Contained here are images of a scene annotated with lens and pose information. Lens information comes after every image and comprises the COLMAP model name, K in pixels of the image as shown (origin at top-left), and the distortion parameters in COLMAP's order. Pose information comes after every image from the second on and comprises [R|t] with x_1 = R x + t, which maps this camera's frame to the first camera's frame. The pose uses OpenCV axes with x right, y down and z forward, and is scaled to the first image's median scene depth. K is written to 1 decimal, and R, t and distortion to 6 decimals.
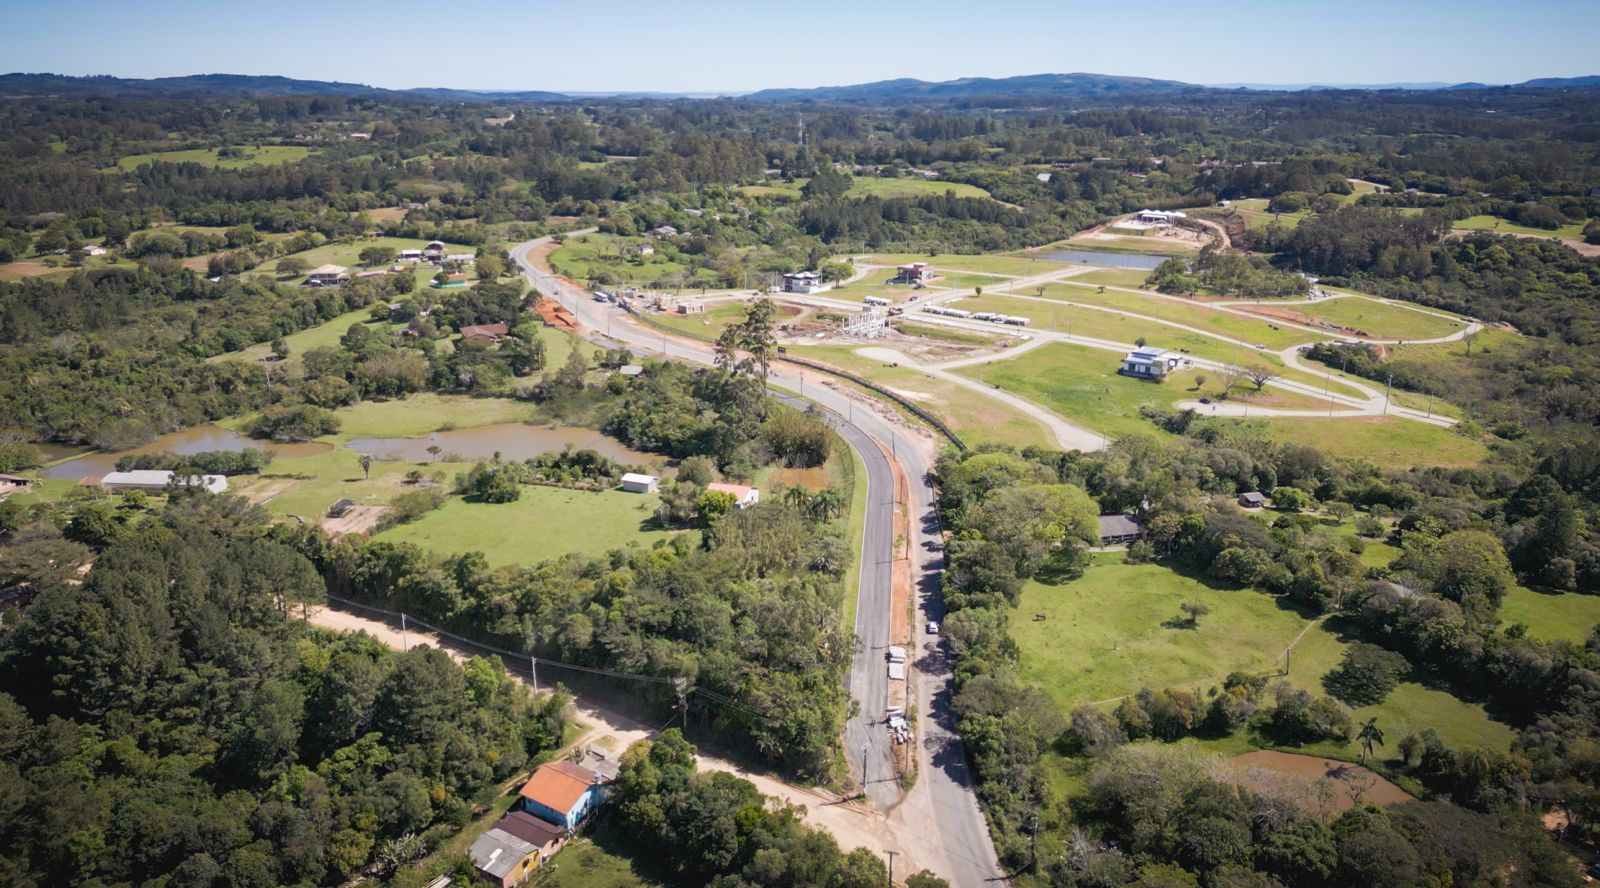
lens RADIAL K [[1208.6, 0, 800.0], [0, 1208.6, 444.0], [0, 0, 1]] dist [0.086239, -0.080993]
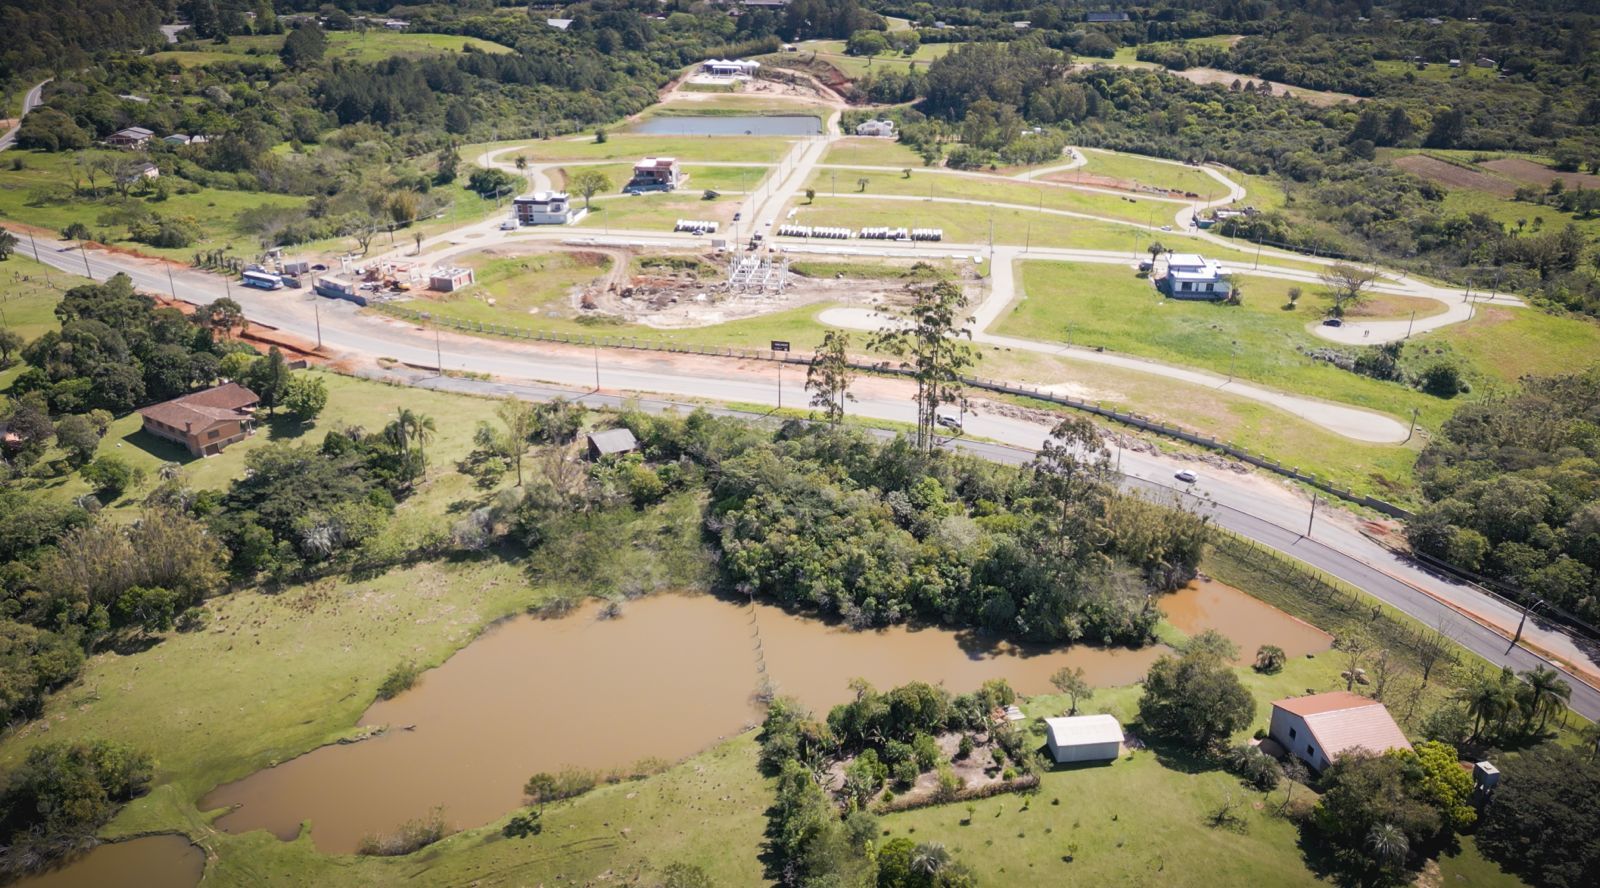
lens RADIAL K [[1208.6, 0, 800.0], [0, 1208.6, 444.0], [0, 0, 1]] dist [0.086239, -0.080993]
pose [[0.840158, -0.216857, 0.497100, -0.319938], [0.154589, 0.974312, 0.163764, -0.127920], [-0.519844, -0.060742, 0.852099, 0.475671]]
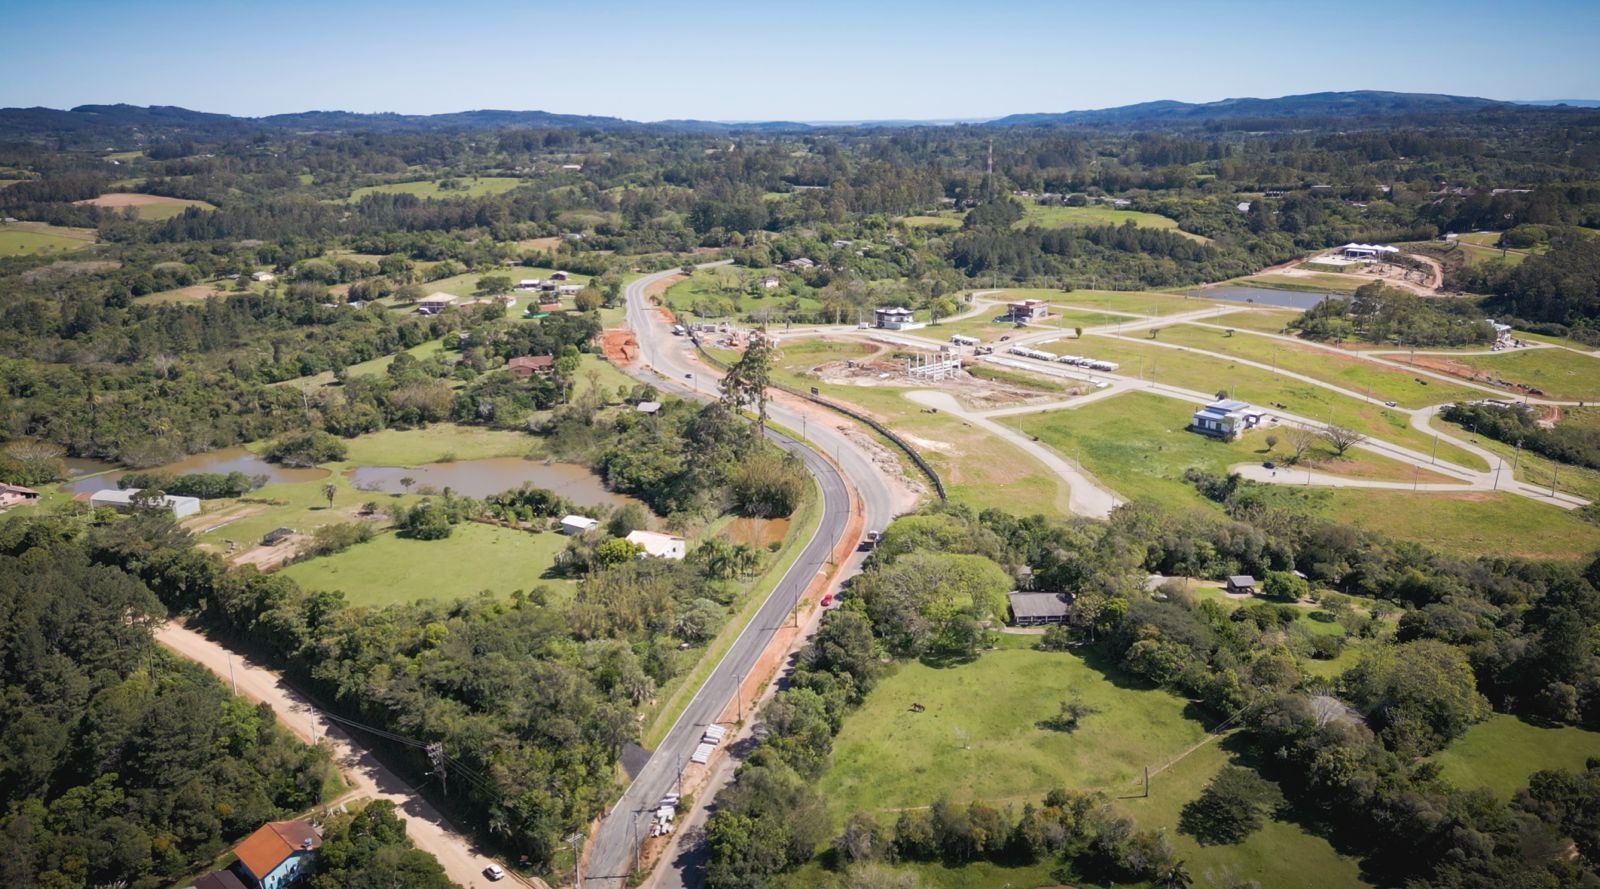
lens RADIAL K [[1240.2, 0, 796.8], [0, 1240.2, 460.3], [0, 0, 1]] dist [0.097821, -0.110735]
pose [[0.978840, 0.042674, -0.200125, 0.167491], [-0.045688, 0.998901, -0.010461, -0.012816], [0.199459, 0.019383, 0.979714, 0.048875]]
